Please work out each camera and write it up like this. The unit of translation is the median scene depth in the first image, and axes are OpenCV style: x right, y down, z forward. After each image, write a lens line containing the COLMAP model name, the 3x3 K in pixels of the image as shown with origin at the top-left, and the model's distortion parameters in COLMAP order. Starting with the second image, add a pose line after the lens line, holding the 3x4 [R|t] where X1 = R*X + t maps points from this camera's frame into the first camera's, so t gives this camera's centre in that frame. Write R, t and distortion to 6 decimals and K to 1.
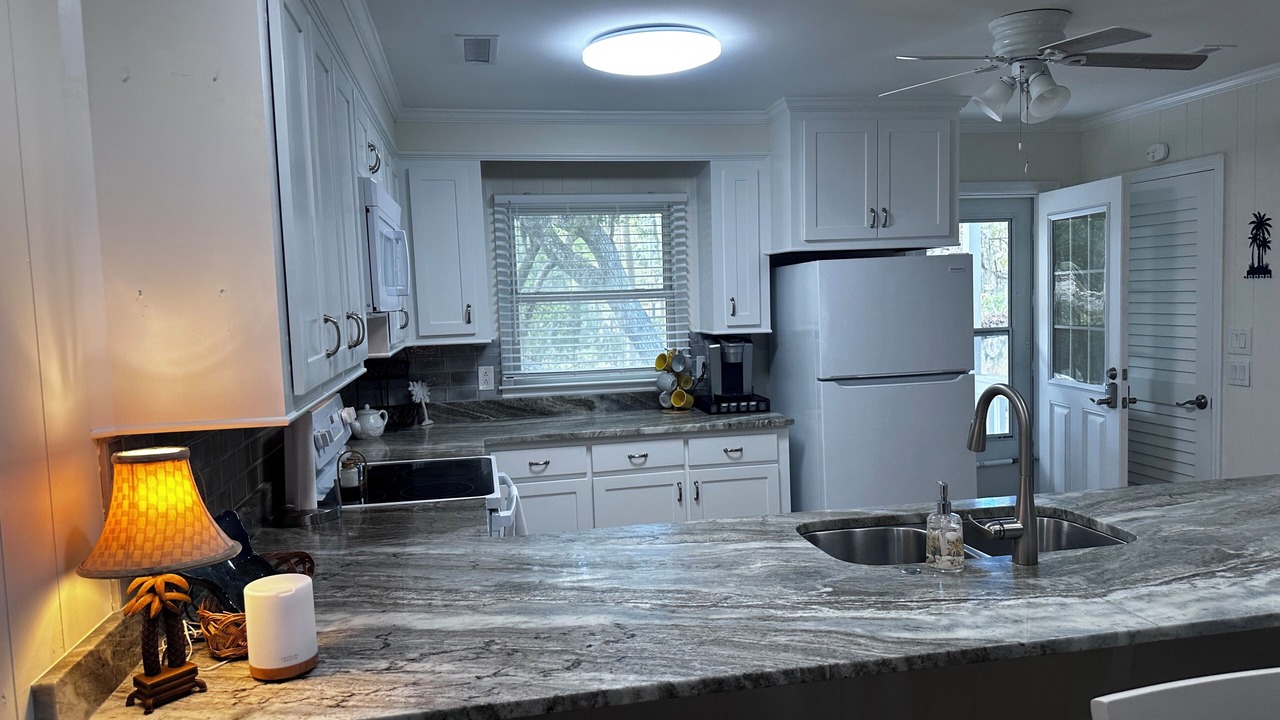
lens RADIAL K [[895.1, 0, 647.0], [0, 895.1, 363.1], [0, 0, 1]] dist [0.131099, -0.174871]
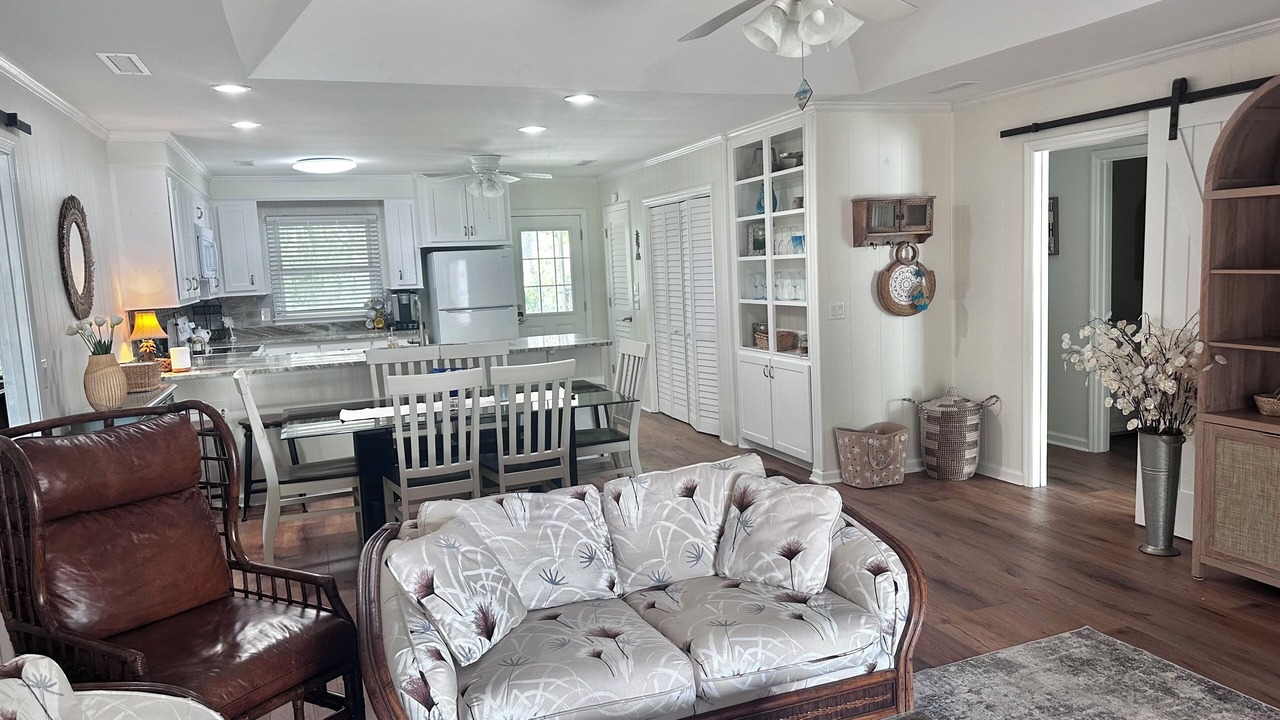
lens RADIAL K [[888.2, 0, 644.1], [0, 888.2, 364.8], [0, 0, 1]] dist [0.123088, -0.174598]
pose [[0.985613, -0.030758, 0.166194, 0.301128], [0.024862, 0.998989, 0.037445, 0.075397], [-0.167177, -0.032774, 0.985382, -1.057601]]
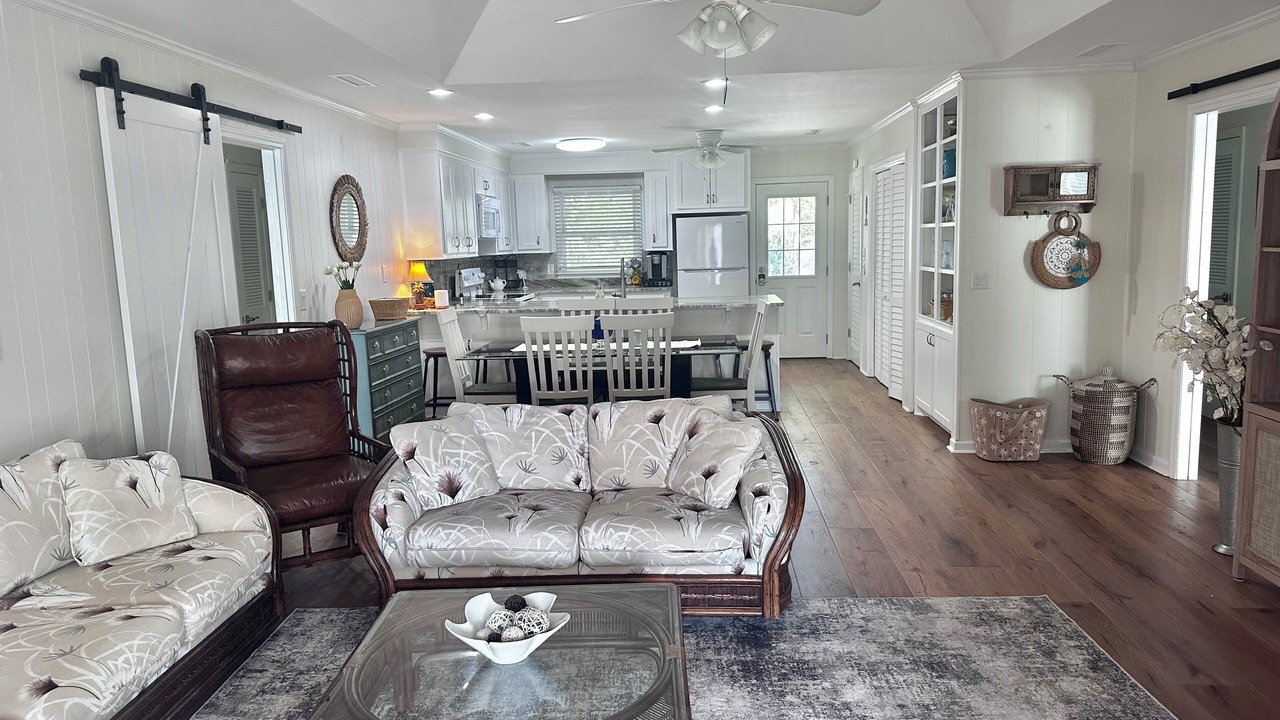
lens RADIAL K [[895.1, 0, 647.0], [0, 895.1, 363.1], [0, 0, 1]] dist [0.131099, -0.174871]
pose [[0.966971, 0.040461, -0.251654, 0.680740], [-0.022390, 0.996987, 0.074265, 0.084643], [0.253900, -0.066178, 0.964964, -1.222145]]
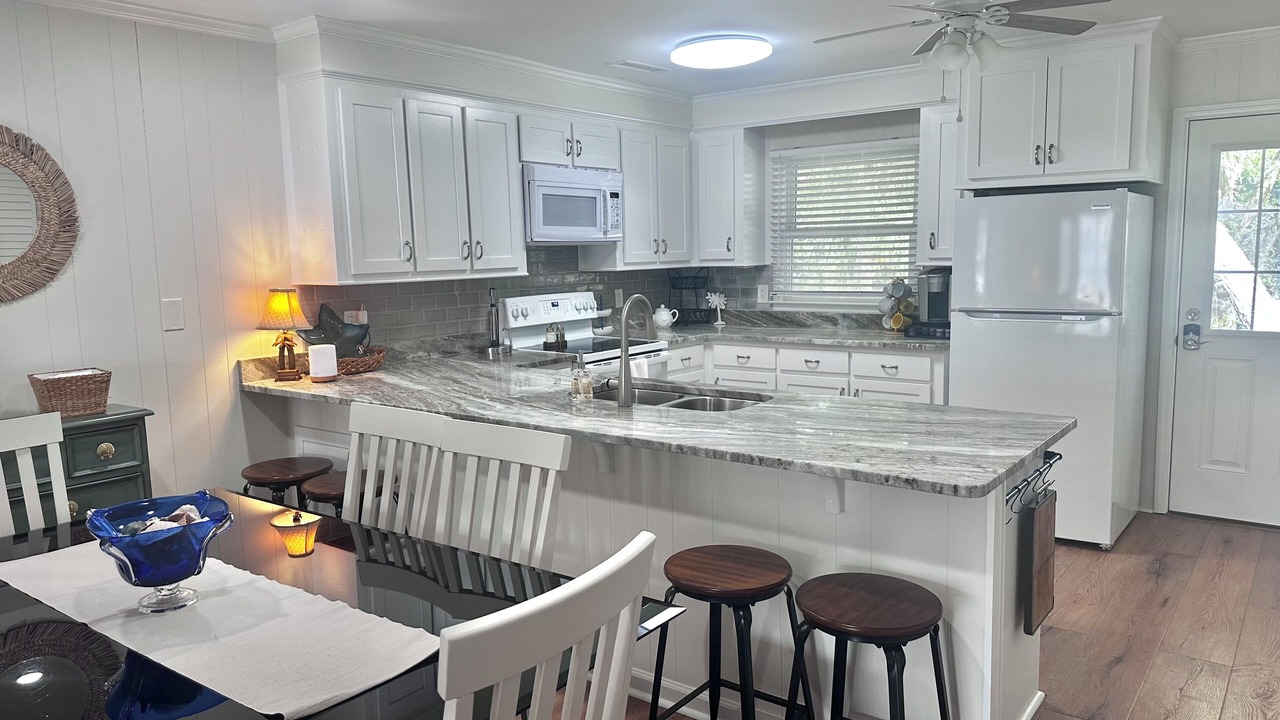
lens RADIAL K [[895.1, 0, 647.0], [0, 895.1, 363.1], [0, 0, 1]] dist [0.131099, -0.174871]
pose [[0.666906, 0.116024, -0.736054, 0.731755], [-0.057355, 0.992866, 0.104539, -0.010966], [0.742931, -0.027501, 0.668802, -0.006814]]
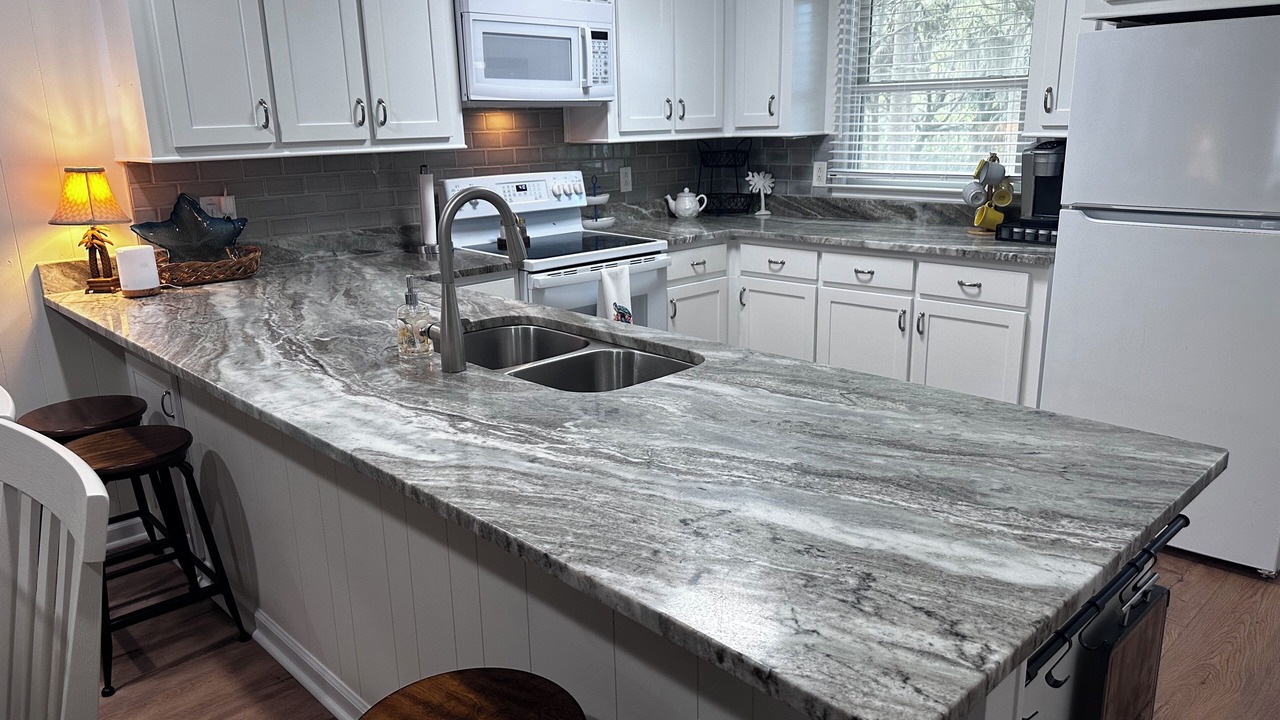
lens RADIAL K [[897.3, 0, 639.7], [0, 897.3, 374.7], [0, 0, 1]] dist [0.128397, -0.225100]
pose [[0.542051, 0.252050, -0.801656, 0.606333], [-0.059962, 0.963129, 0.262275, -0.021759], [0.838204, -0.094097, 0.537178, 0.296429]]
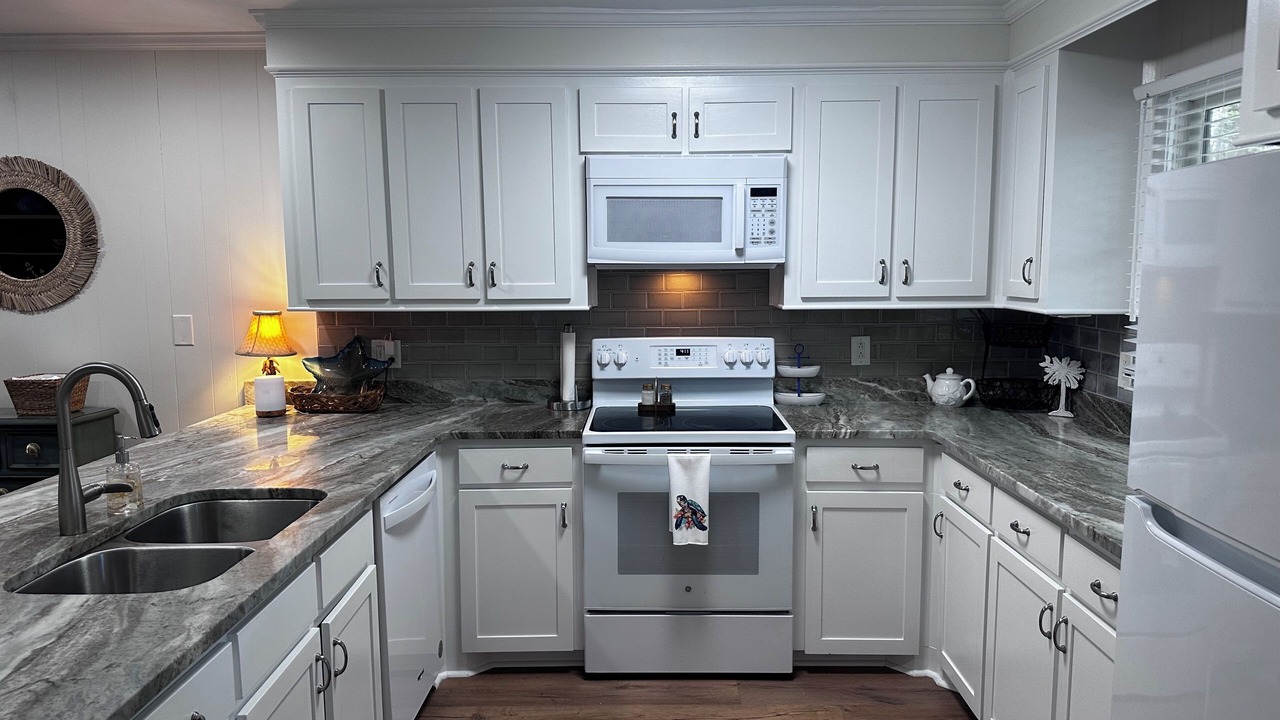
lens RADIAL K [[895.1, 0, 647.0], [0, 895.1, 363.1], [0, 0, 1]] dist [0.131099, -0.174871]
pose [[-0.192248, 0.146630, -0.970330, 0.577966], [-0.062739, 0.984915, 0.161265, -0.079660], [0.979339, 0.091881, -0.180149, 0.826666]]
